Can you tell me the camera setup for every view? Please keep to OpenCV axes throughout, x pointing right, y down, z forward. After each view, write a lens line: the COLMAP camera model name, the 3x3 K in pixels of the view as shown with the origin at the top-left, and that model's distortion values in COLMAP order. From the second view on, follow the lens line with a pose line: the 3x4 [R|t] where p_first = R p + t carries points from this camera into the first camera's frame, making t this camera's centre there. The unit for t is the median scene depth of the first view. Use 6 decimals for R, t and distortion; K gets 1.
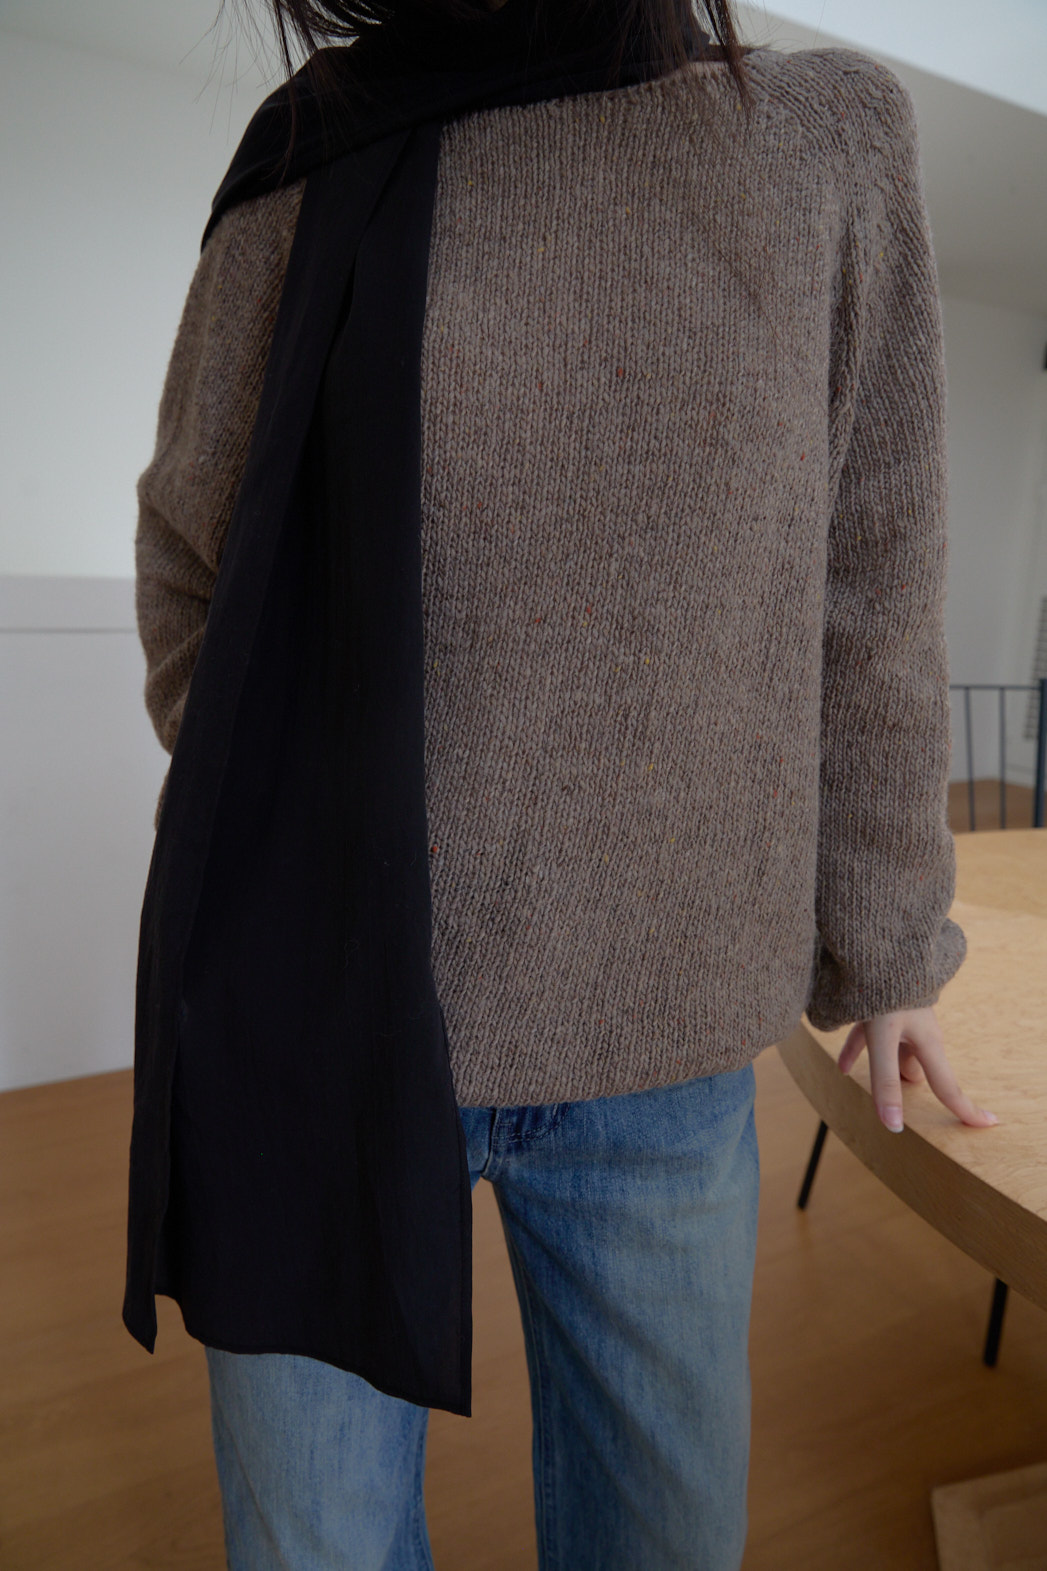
lens RADIAL K [[1038.6, 0, 523.5], [0, 1038.6, 785.5], [0, 0, 1]] dist [-0.001131, -0.001769]
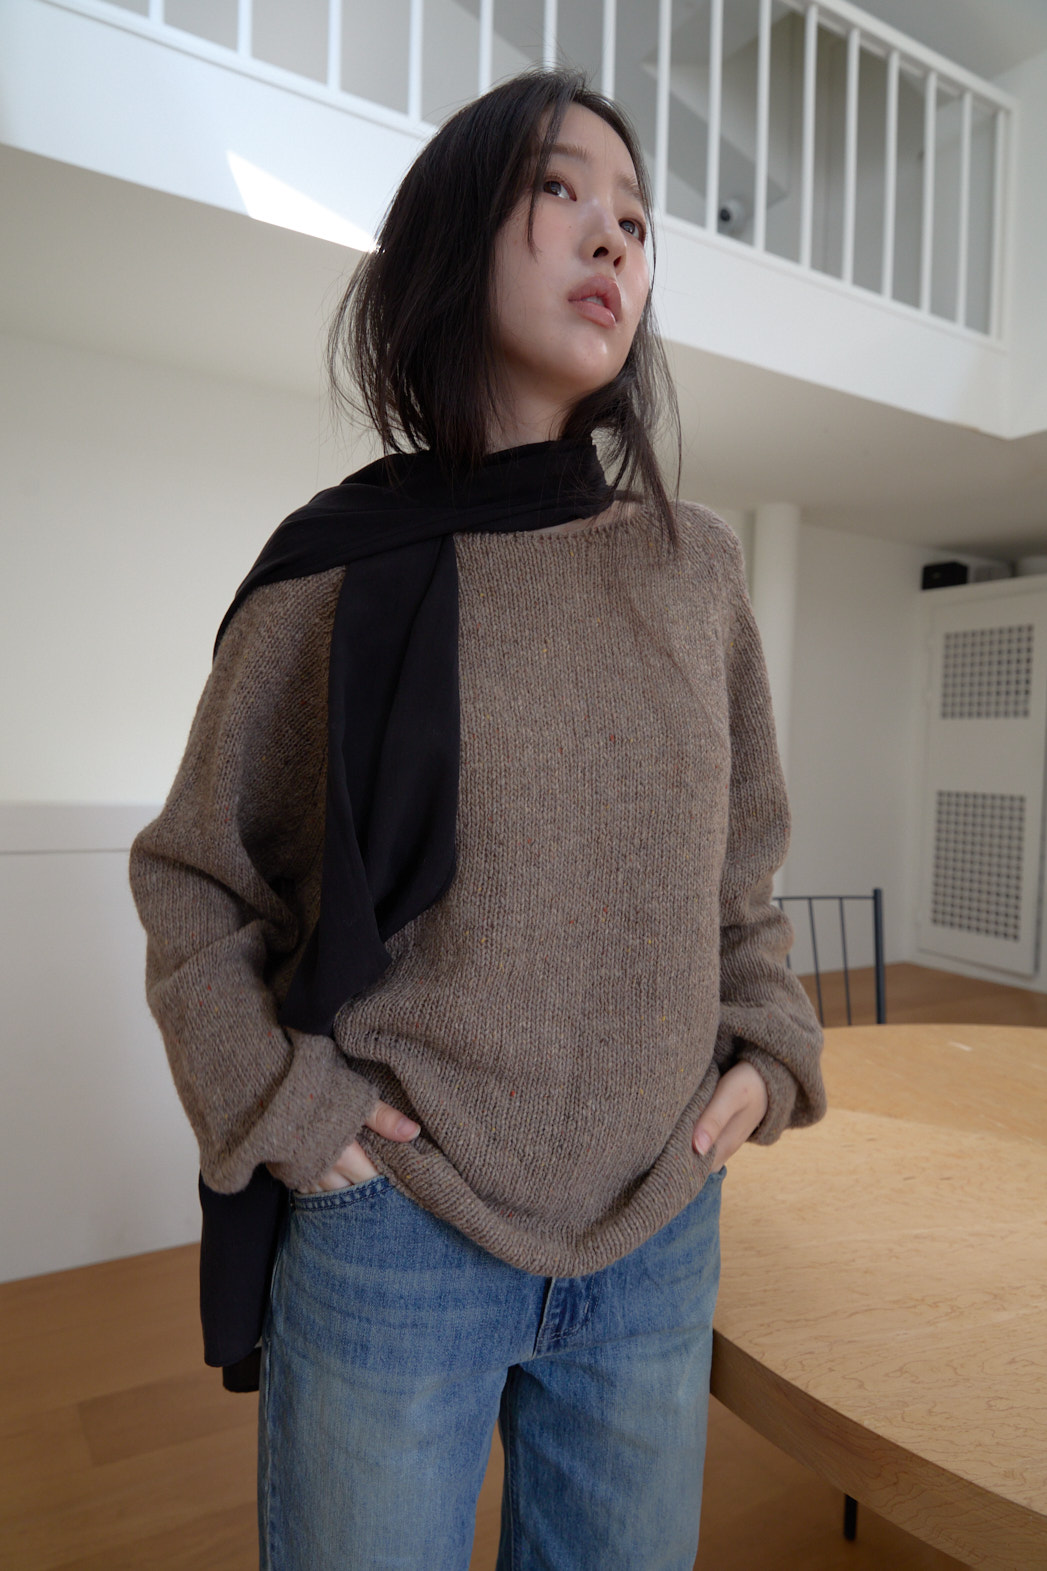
lens RADIAL K [[1050.5, 0, 525.1], [0, 1050.5, 788.3], [0, 0, 1]] dist [-0.000582, -0.002823]
pose [[0.998635, -0.006984, 0.051758, 0.082343], [0.015646, 0.985510, -0.168897, -0.034863], [-0.049828, 0.169476, 0.984274, -0.229034]]
